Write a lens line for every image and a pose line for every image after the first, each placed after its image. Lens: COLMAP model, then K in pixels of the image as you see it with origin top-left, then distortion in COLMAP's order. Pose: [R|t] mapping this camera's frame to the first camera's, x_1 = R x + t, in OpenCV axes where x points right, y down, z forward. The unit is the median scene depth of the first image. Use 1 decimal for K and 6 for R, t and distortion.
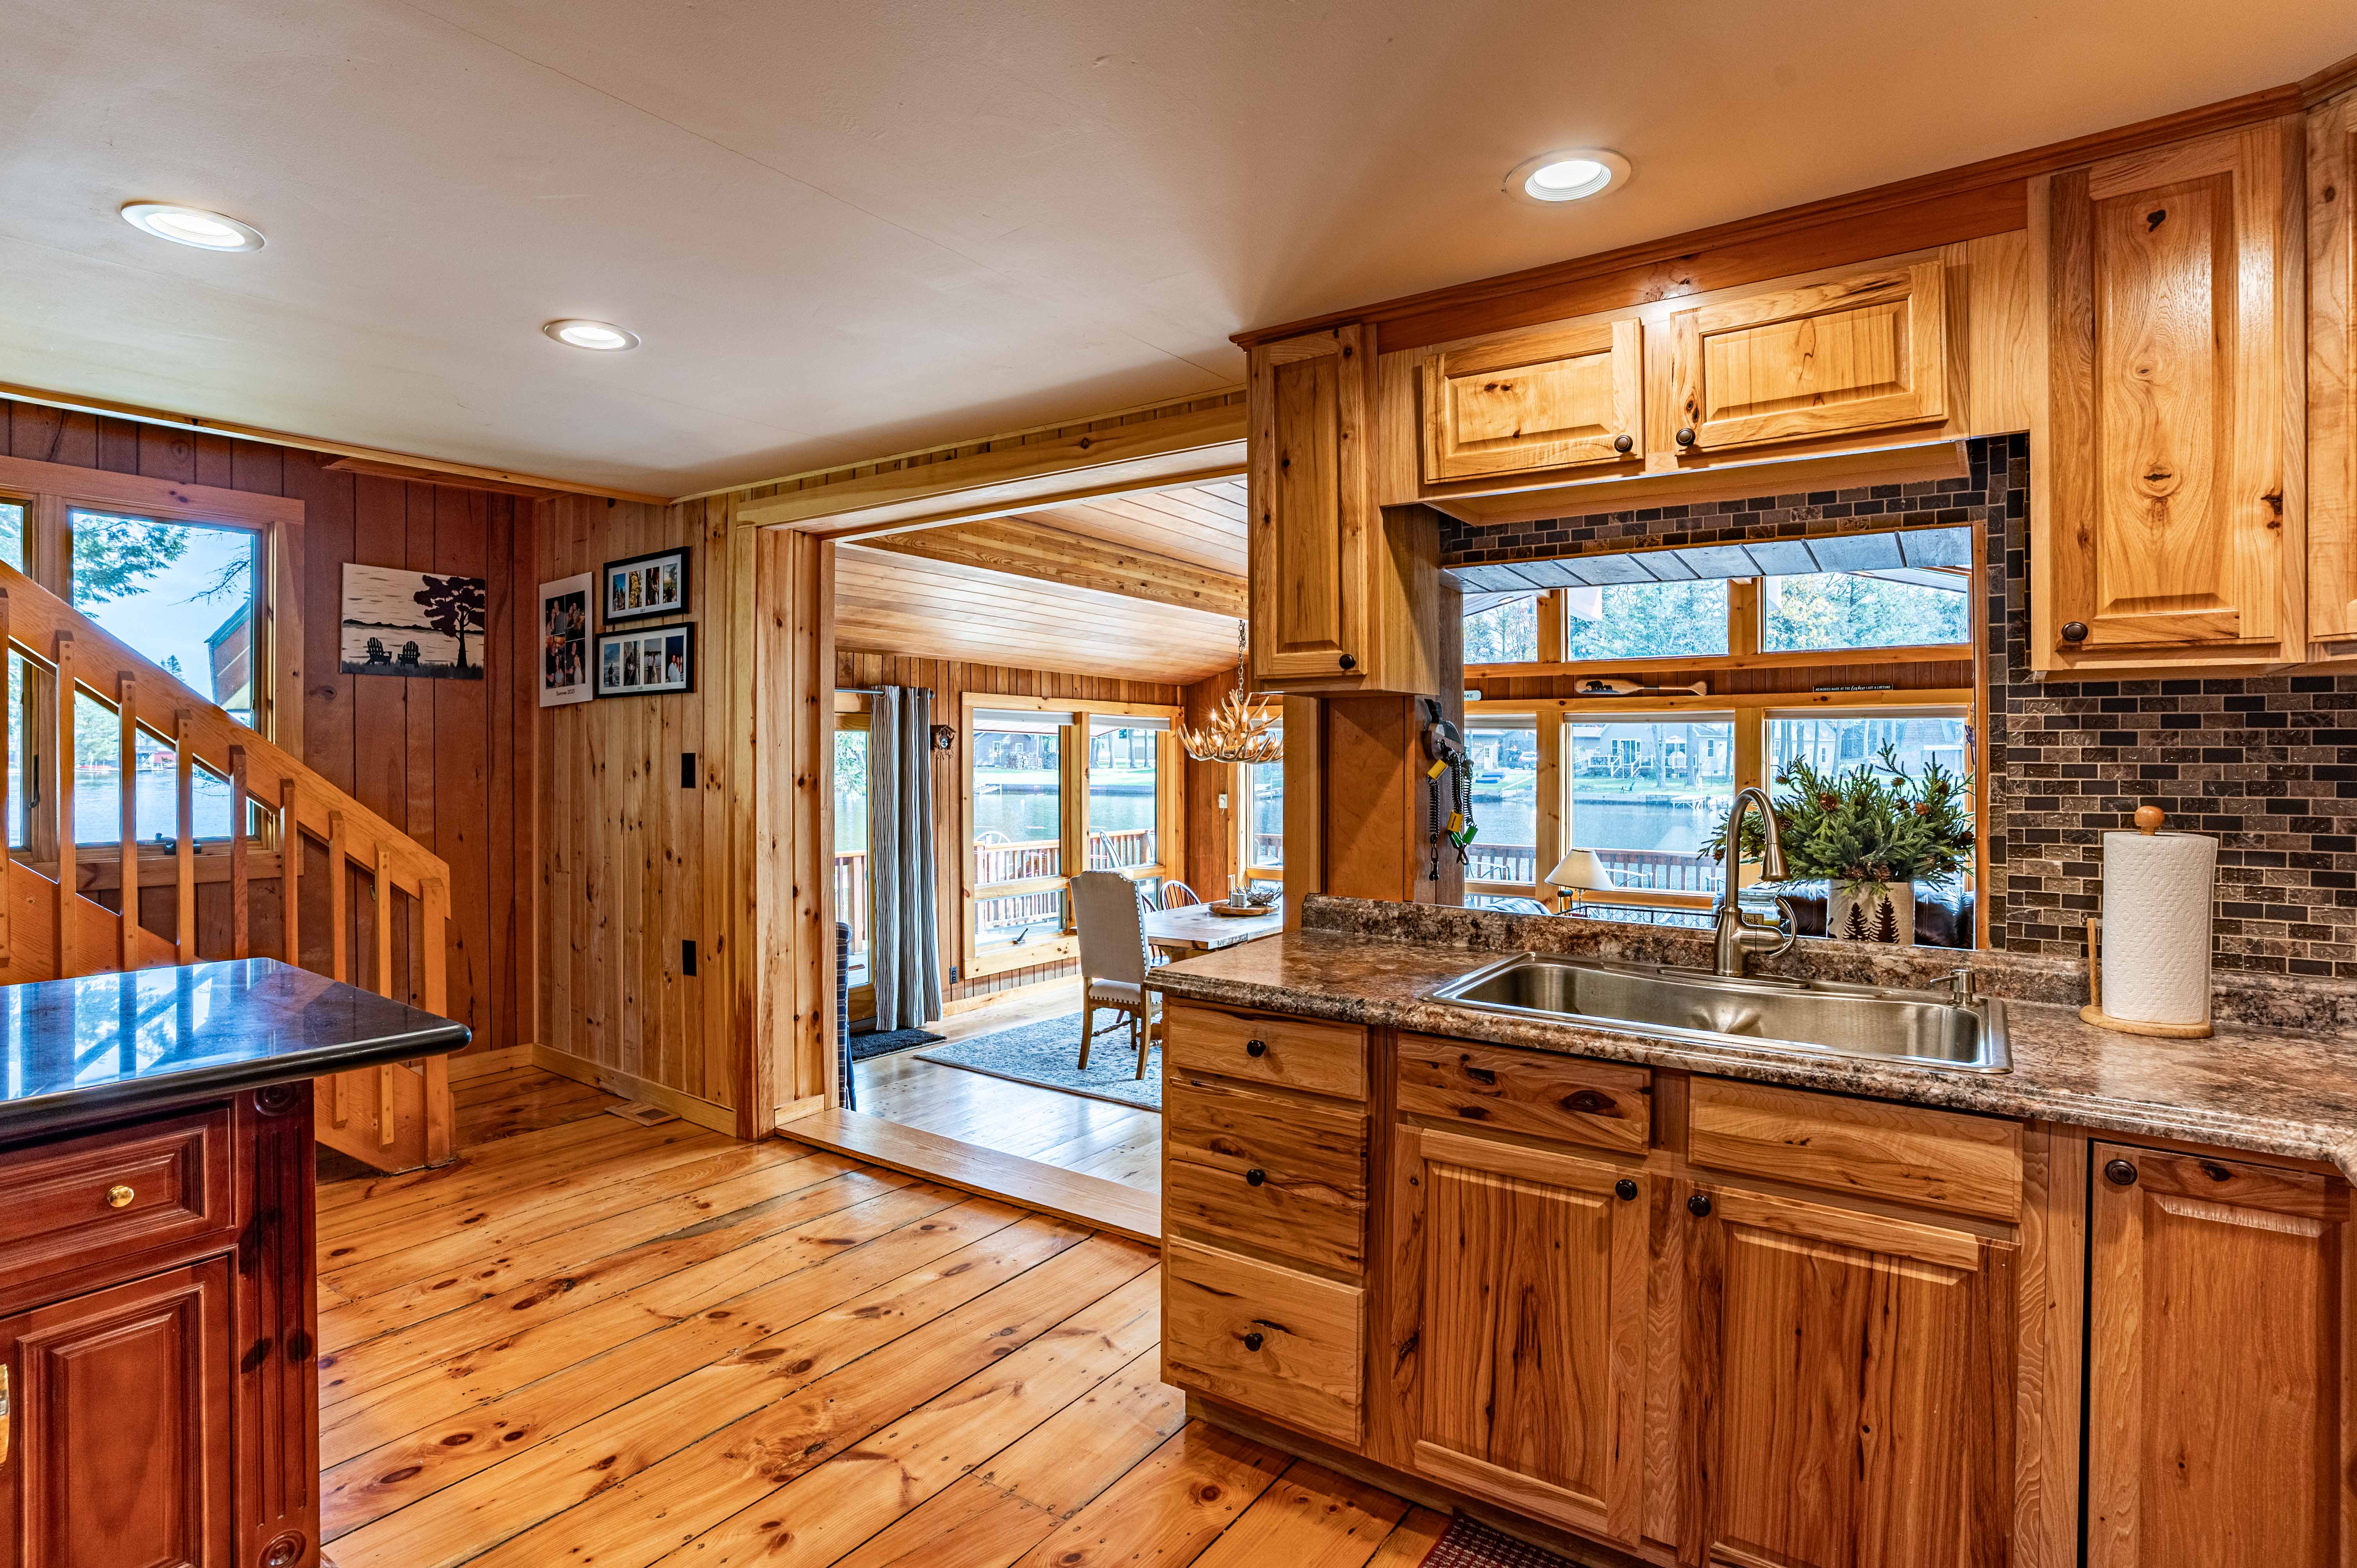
lens RADIAL K [[1187.9, 0, 1152.0], [0, 1187.9, 770.7], [0, 0, 1]] dist [-0.078776, 0.036126]
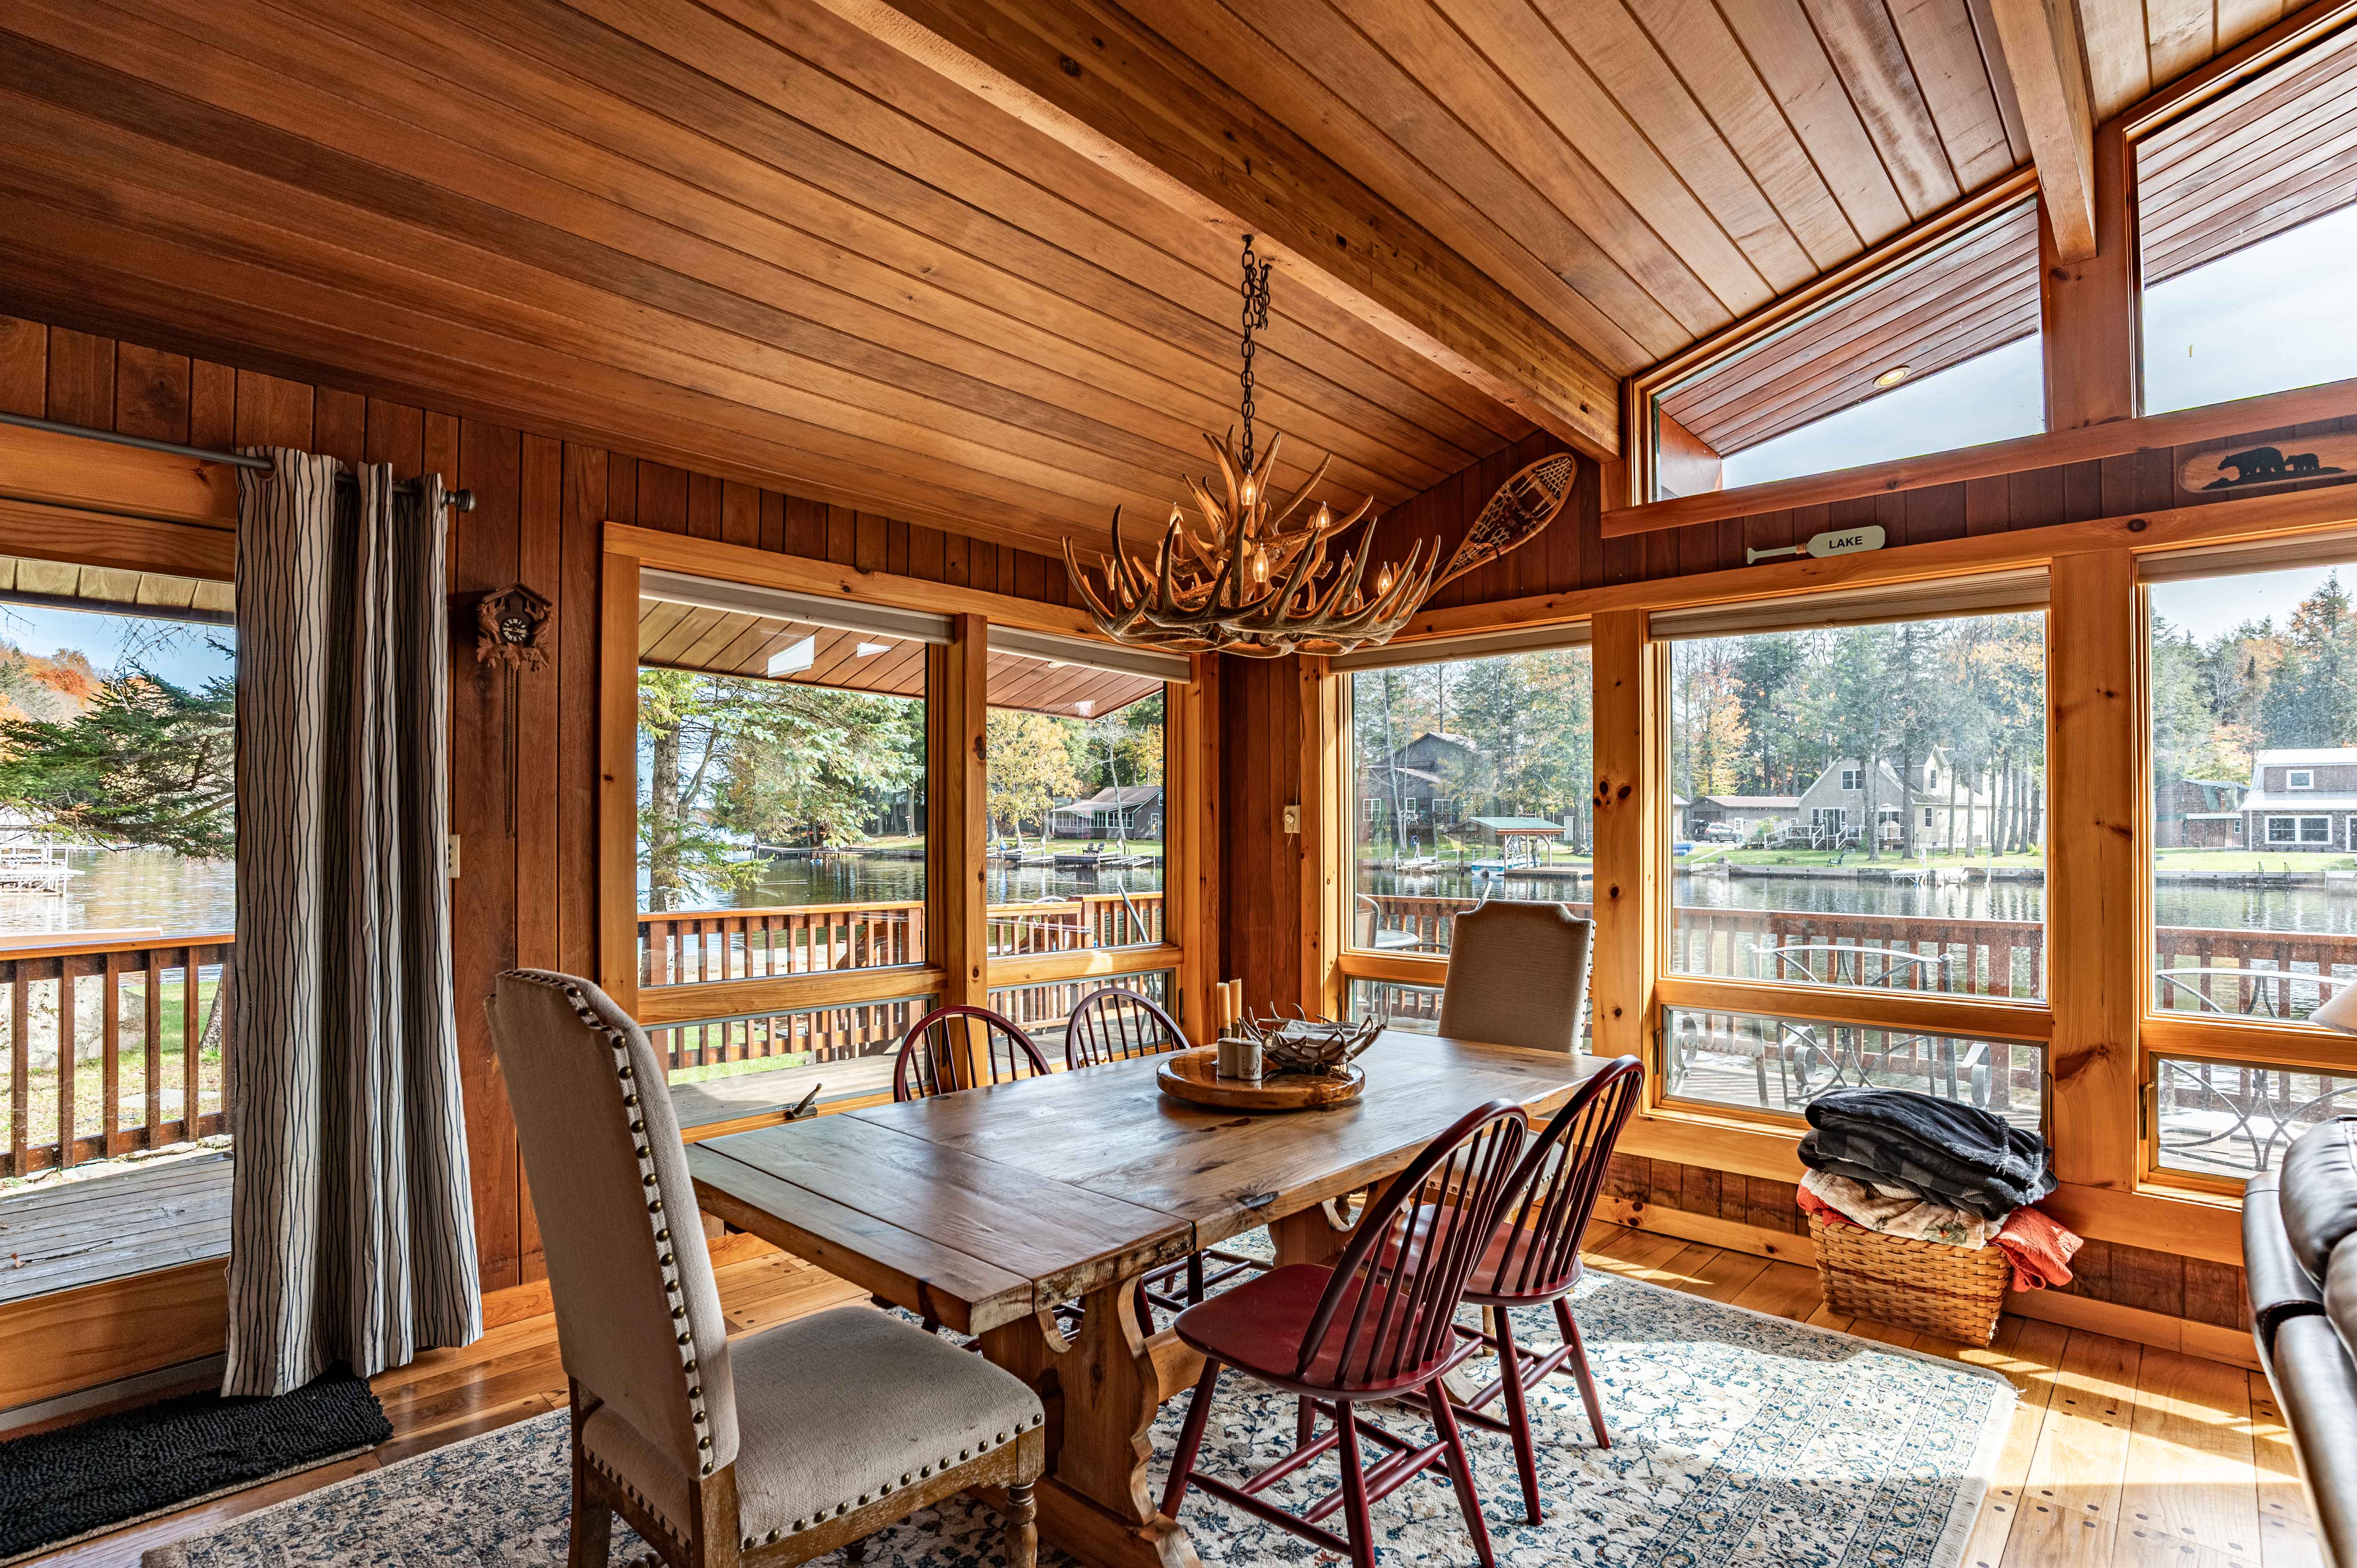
lens RADIAL K [[1066.0, 0, 1208.3], [0, 1066.0, 836.0], [0, 0, 1]] dist [-0.066176, 0.024103]
pose [[0.993382, 0.000934, -0.114857, 0.088751], [-0.003013, 0.999835, -0.017930, 0.047140], [0.114822, 0.018158, 0.993220, 0.632575]]
